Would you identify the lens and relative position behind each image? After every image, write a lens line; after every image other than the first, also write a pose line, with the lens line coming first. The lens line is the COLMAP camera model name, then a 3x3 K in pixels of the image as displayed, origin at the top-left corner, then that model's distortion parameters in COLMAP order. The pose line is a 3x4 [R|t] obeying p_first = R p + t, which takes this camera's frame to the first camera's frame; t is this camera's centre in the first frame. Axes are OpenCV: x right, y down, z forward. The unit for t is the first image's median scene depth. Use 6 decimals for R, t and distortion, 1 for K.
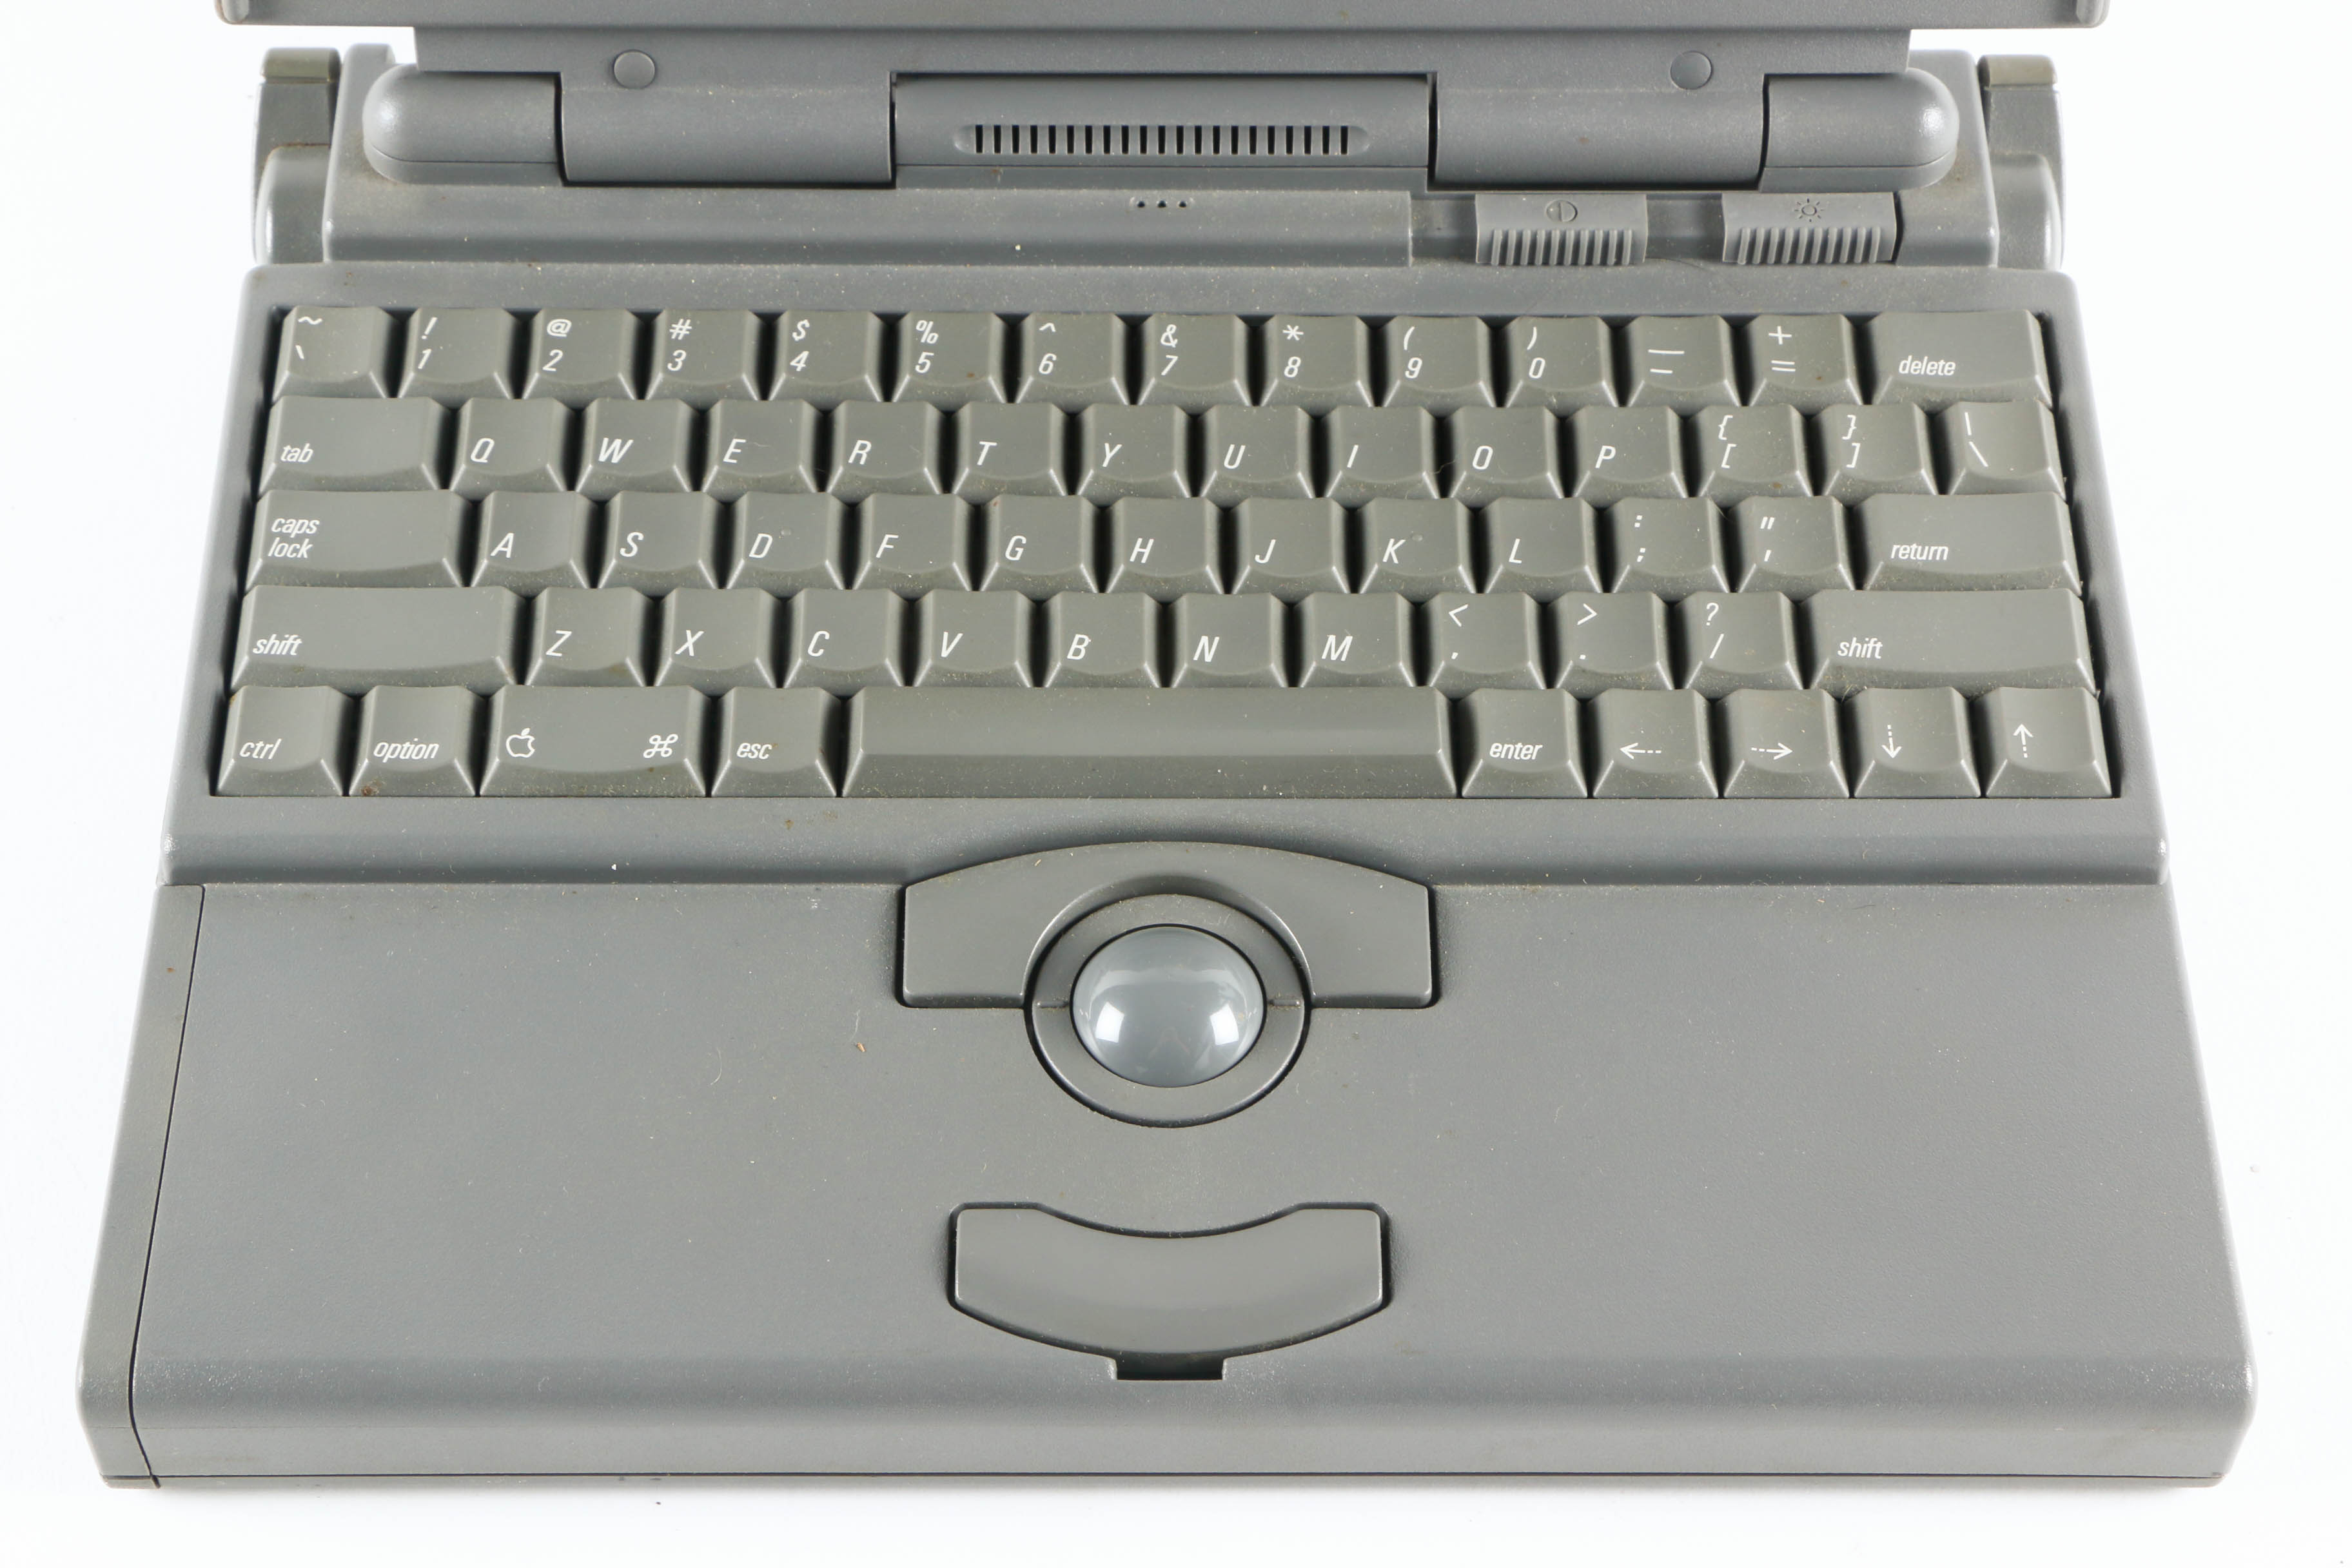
lens RADIAL K [[4486.6, 0, 1162.9], [0, 4486.6, 793.4], [0, 0, 1]] dist [0.124904, 0.000000]
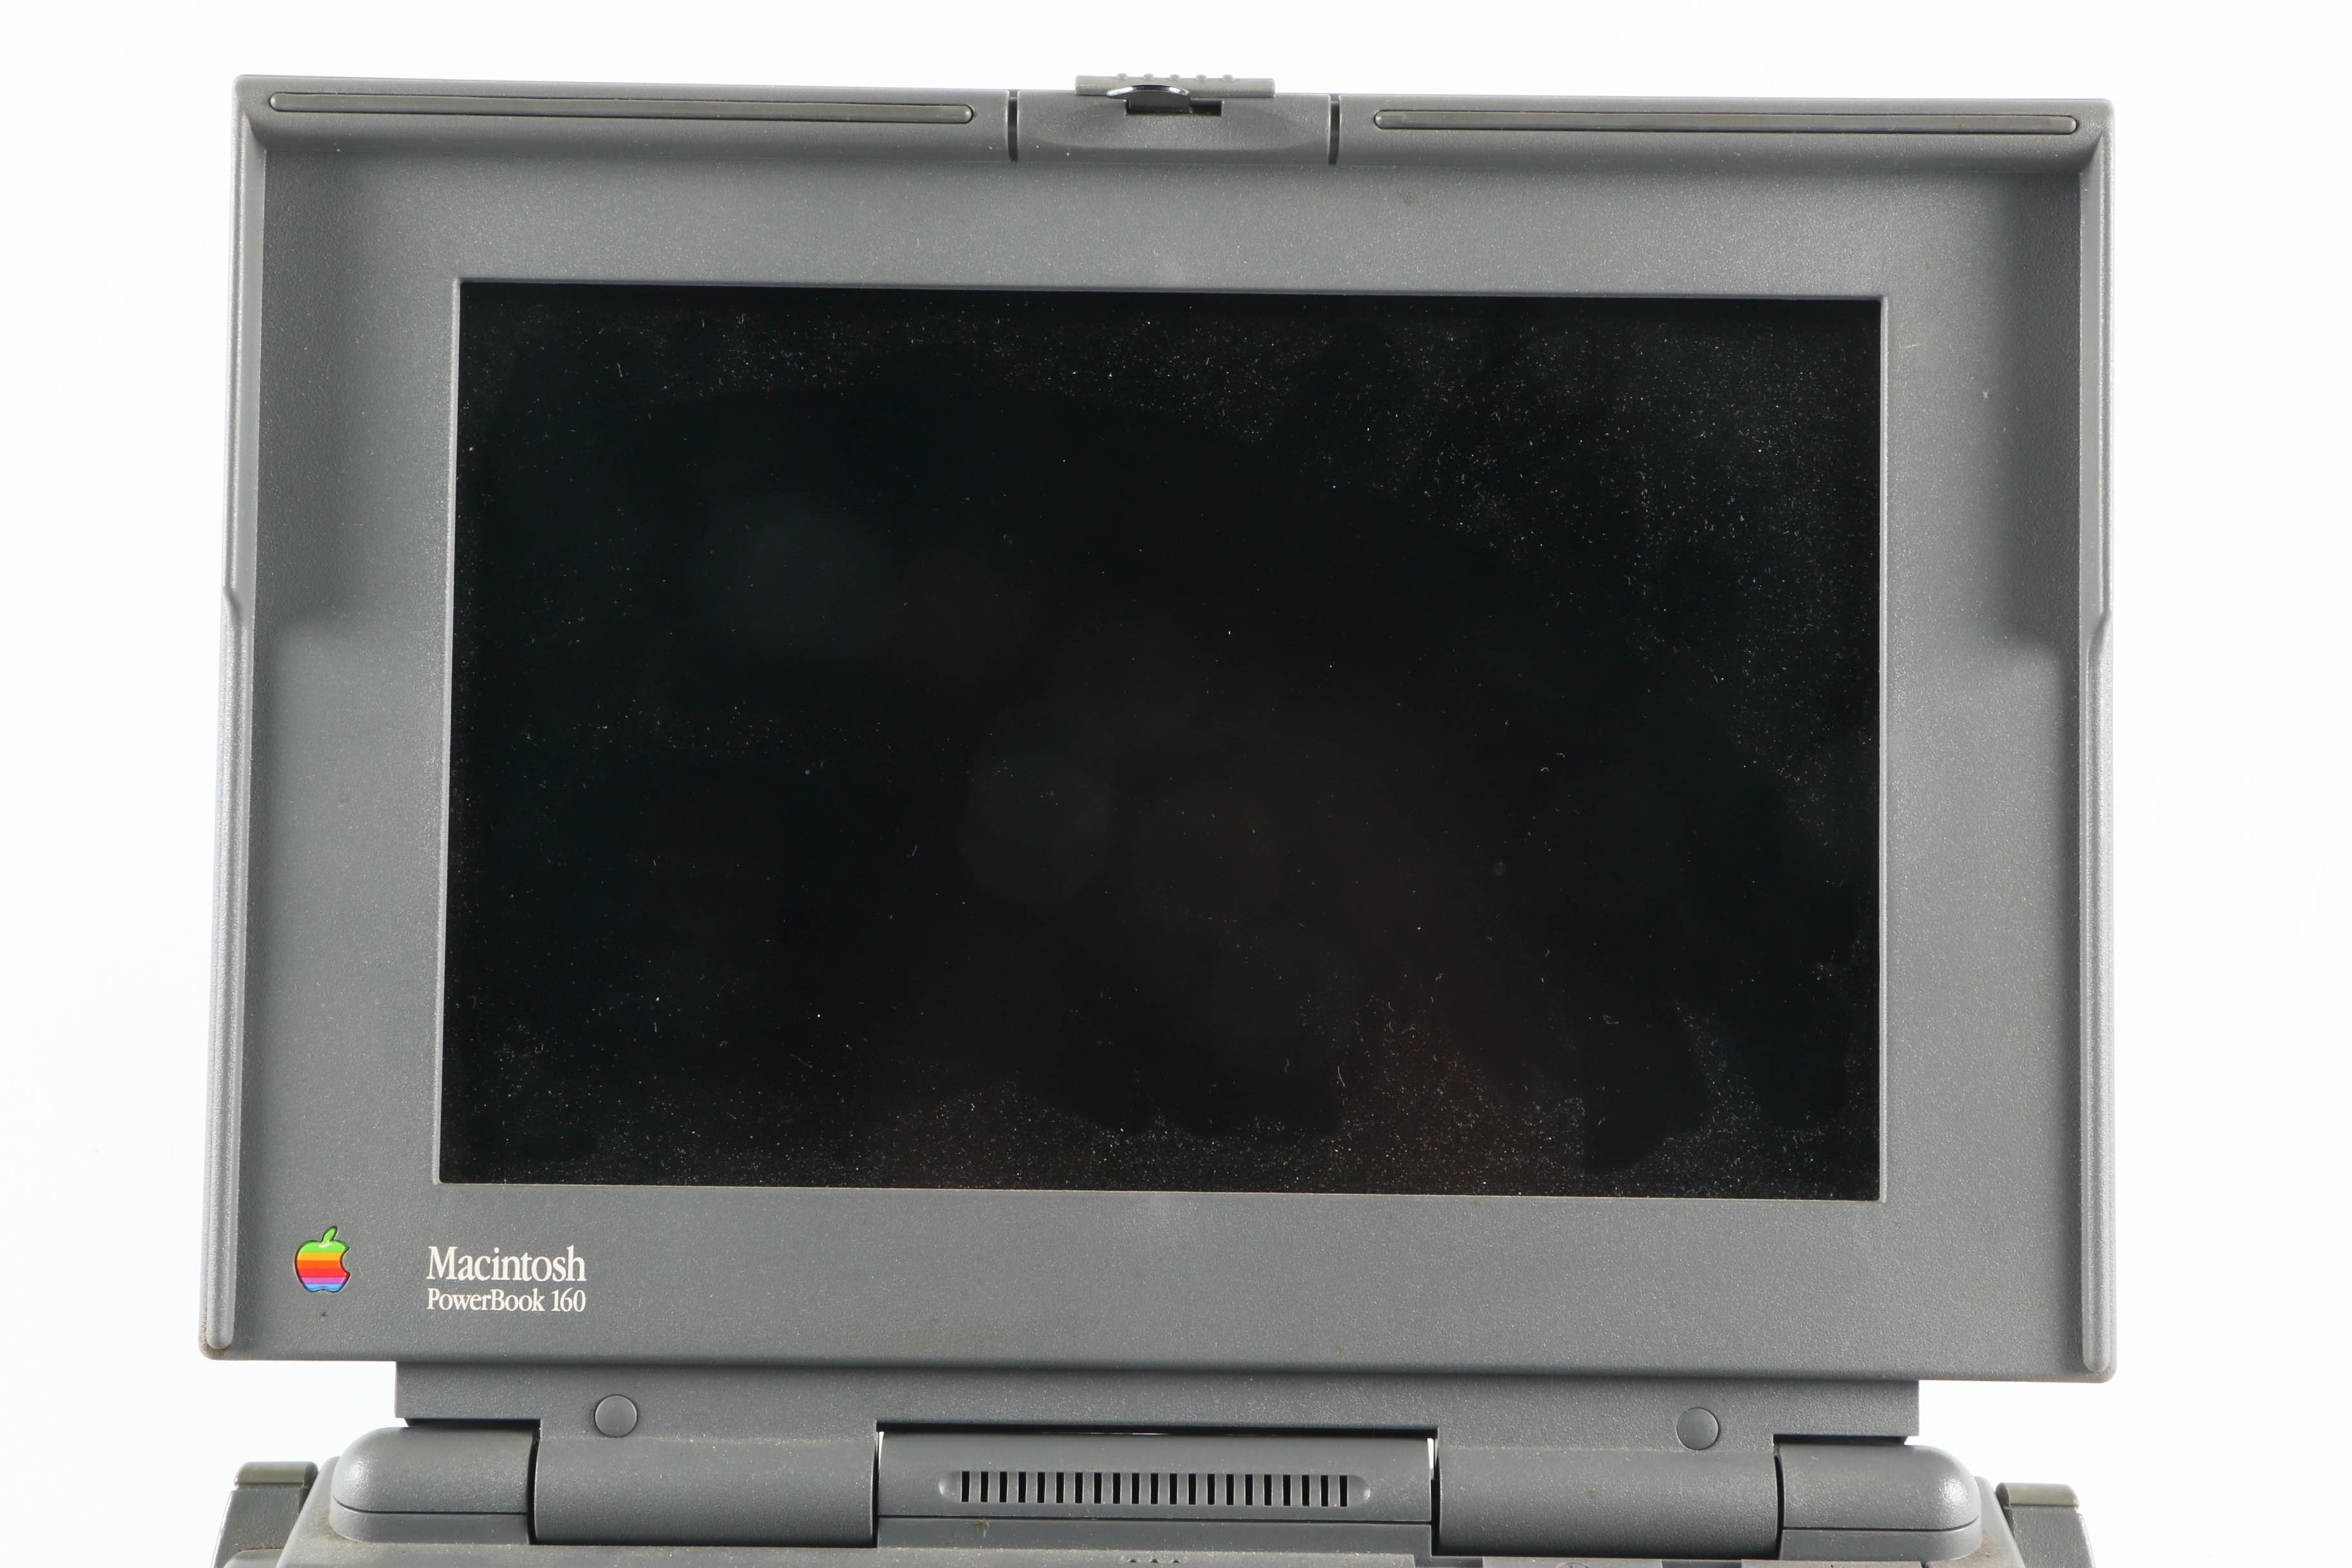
lens RADIAL K [[4190.7, 0, 1175.4], [0, 4190.7, 782.7], [0, 0, 1]] dist [0.100184, 0.000000]
pose [[0.999924, 0.003978, -0.011635, 0.014452], [-0.010278, 0.789739, -0.613357, 0.294917], [0.006749, 0.613431, 0.789720, 0.199635]]
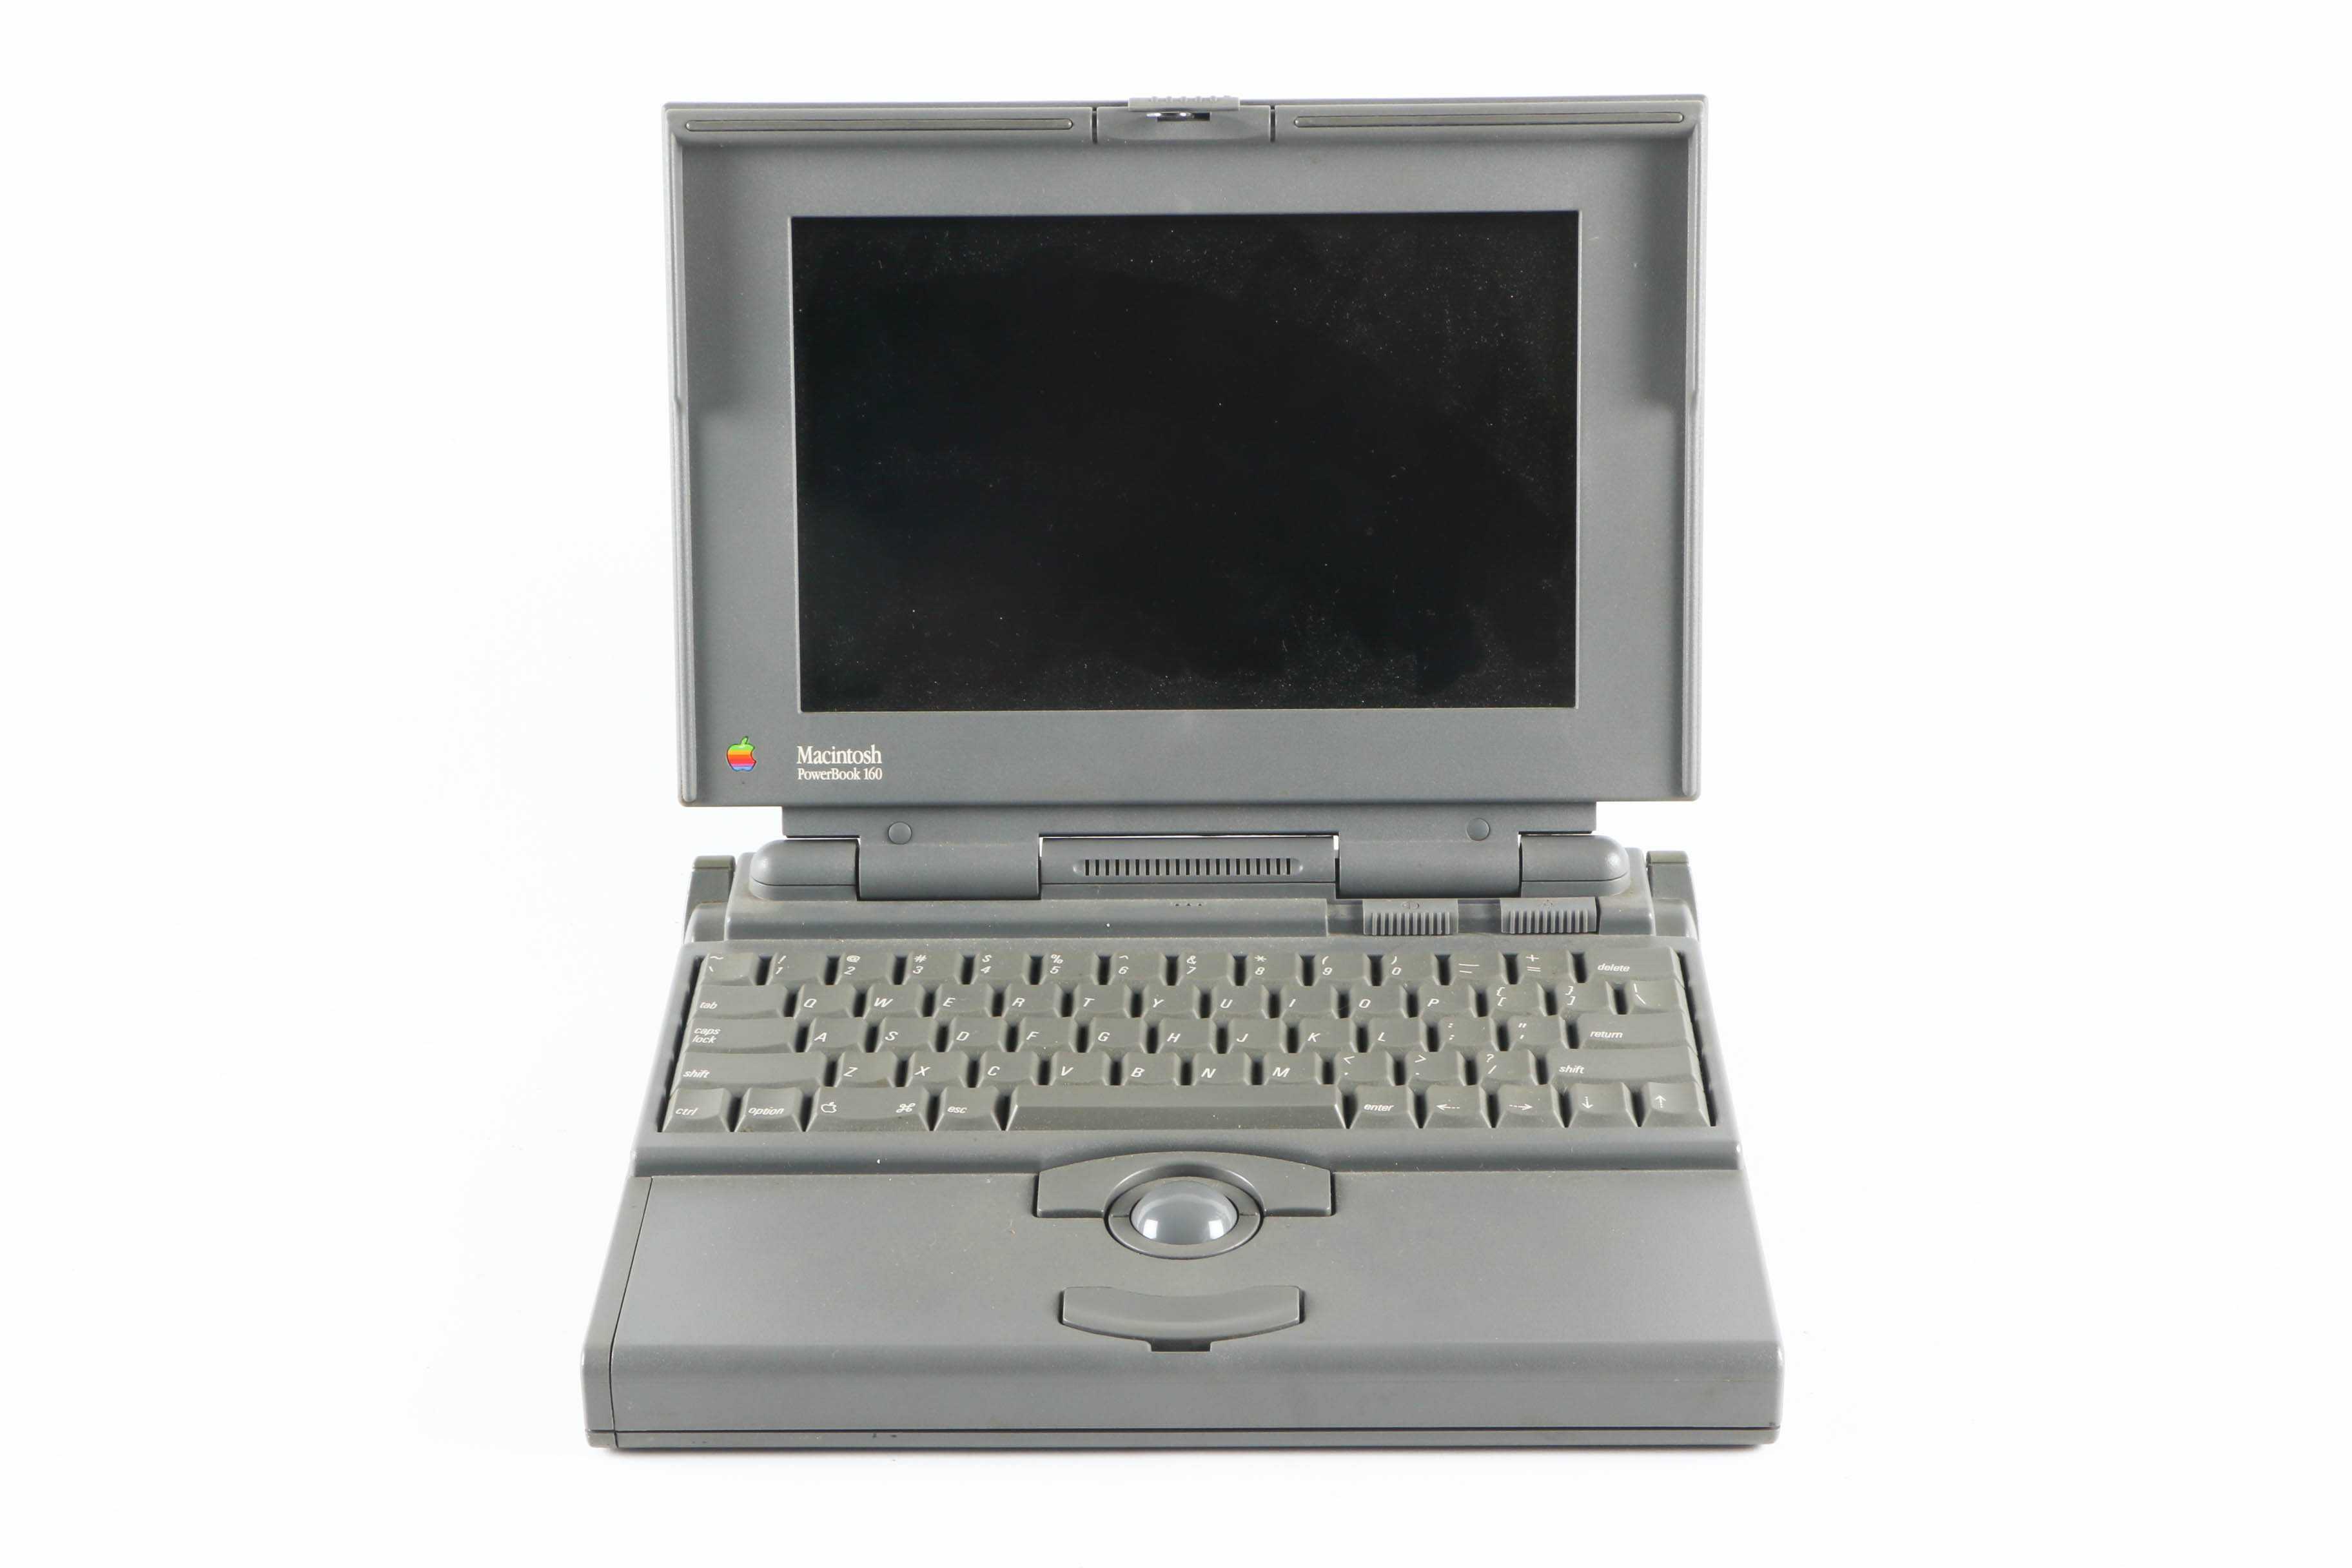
lens RADIAL K [[4190.7, 0, 1171.2], [0, 4190.7, 774.8], [0, 0, 1]] dist [0.100184, 0.000000]
pose [[0.999547, -0.011908, -0.027656, 0.041163], [-0.002239, 0.886541, -0.462644, 0.617760], [0.030027, 0.462496, 0.886113, -0.526921]]
